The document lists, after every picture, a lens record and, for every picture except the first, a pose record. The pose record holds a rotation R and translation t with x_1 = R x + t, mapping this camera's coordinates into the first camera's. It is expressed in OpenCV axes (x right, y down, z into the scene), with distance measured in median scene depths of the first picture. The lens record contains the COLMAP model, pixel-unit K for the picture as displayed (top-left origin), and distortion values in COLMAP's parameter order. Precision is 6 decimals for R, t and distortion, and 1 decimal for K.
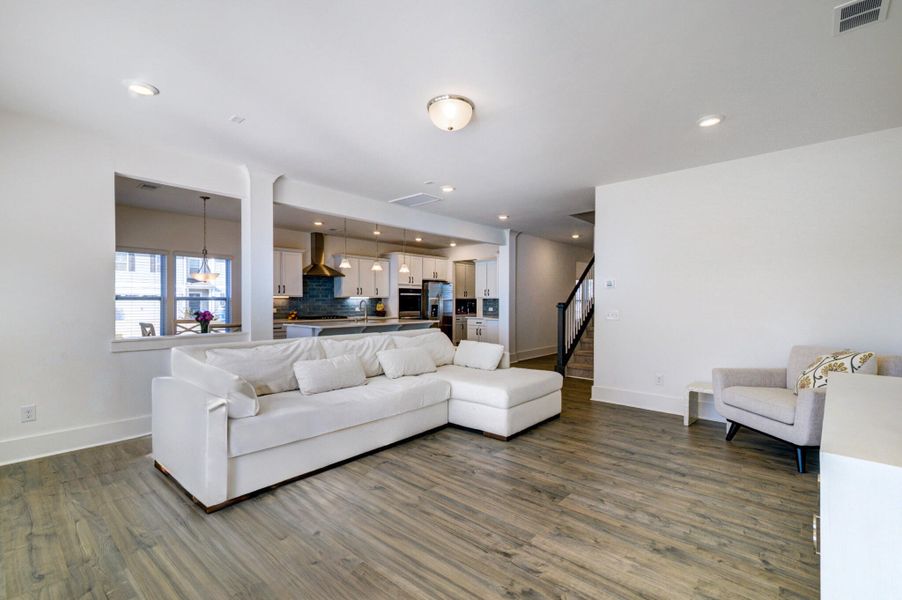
lens RADIAL K [[404.0, 0, 448.8], [0, 404.0, 304.0], [0, 0, 1]] dist [0.015480, -0.001539]
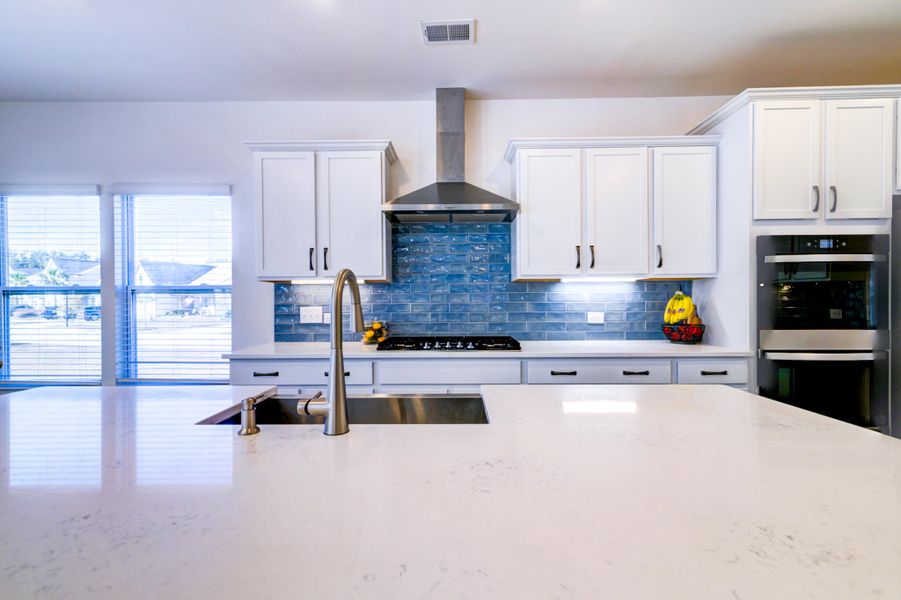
lens RADIAL K [[403.6, 0, 456.5], [0, 403.6, 304.3], [0, 0, 1]] dist [0.015480, -0.001539]
pose [[0.649945, 0.001760, -0.759979, -0.053908], [0.002021, 0.999990, 0.004044, 0.001968], [0.759978, -0.004164, 0.649935, 0.711622]]
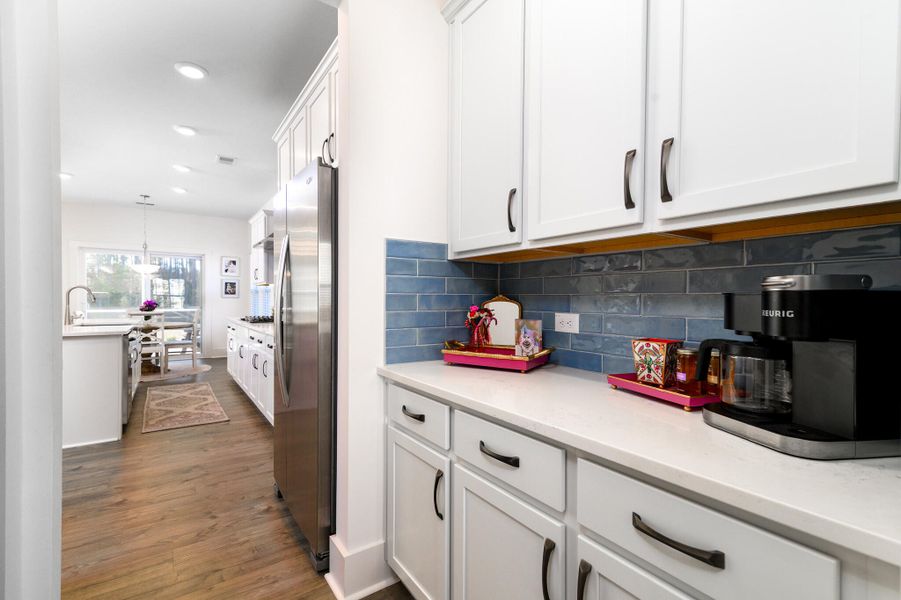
lens RADIAL K [[403.6, 0, 449.4], [0, 403.6, 304.6], [0, 0, 1]] dist [0.015480, -0.001539]
pose [[-0.230466, 0.011521, -0.973012, 0.168296], [-0.011507, 0.999828, 0.014564, 0.002091], [0.973012, 0.014553, -0.230294, 1.234762]]
